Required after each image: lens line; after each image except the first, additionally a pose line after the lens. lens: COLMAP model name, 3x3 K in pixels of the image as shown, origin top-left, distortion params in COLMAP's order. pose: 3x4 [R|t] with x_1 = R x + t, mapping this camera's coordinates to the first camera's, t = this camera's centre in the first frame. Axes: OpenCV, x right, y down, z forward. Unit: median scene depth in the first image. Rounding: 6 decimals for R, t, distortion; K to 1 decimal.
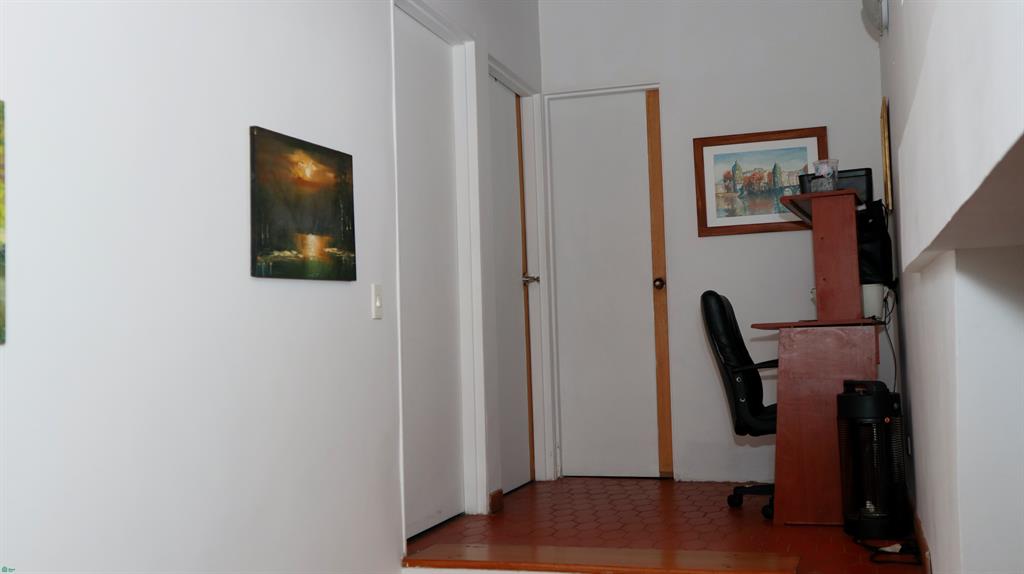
lens RADIAL K [[1065.0, 0, 511.0], [0, 1065.0, 288.3], [0, 0, 1]] dist [0.011632, 0.000000]
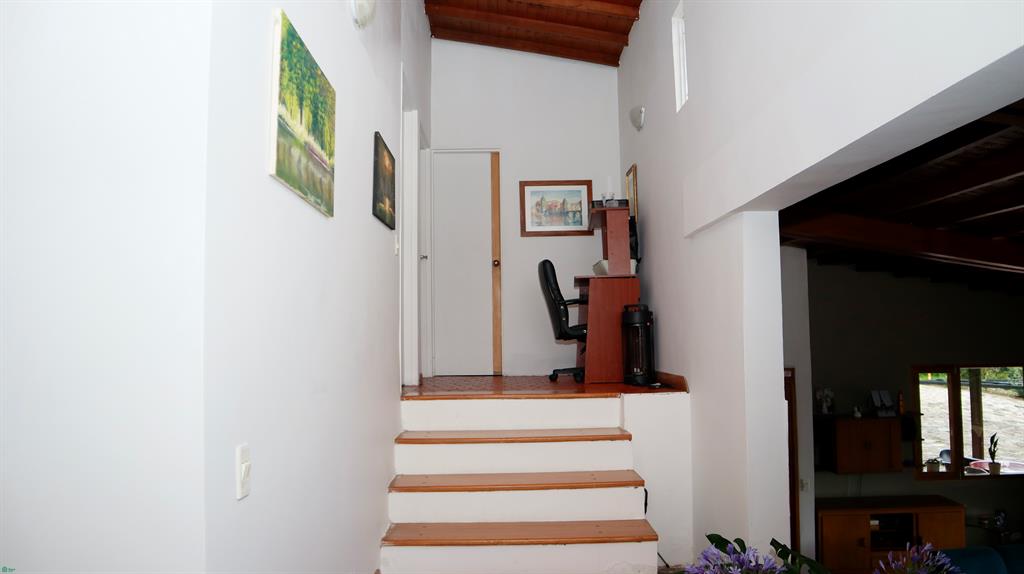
lens RADIAL K [[712.2, 0, 508.6], [0, 712.2, 282.3], [0, 0, 1]] dist [-0.120159, 0.068643]
pose [[0.947476, 0.041584, 0.317113, -0.213757], [-0.029031, 0.998600, -0.044212, 0.079760], [-0.318508, 0.032684, 0.947357, -0.103832]]
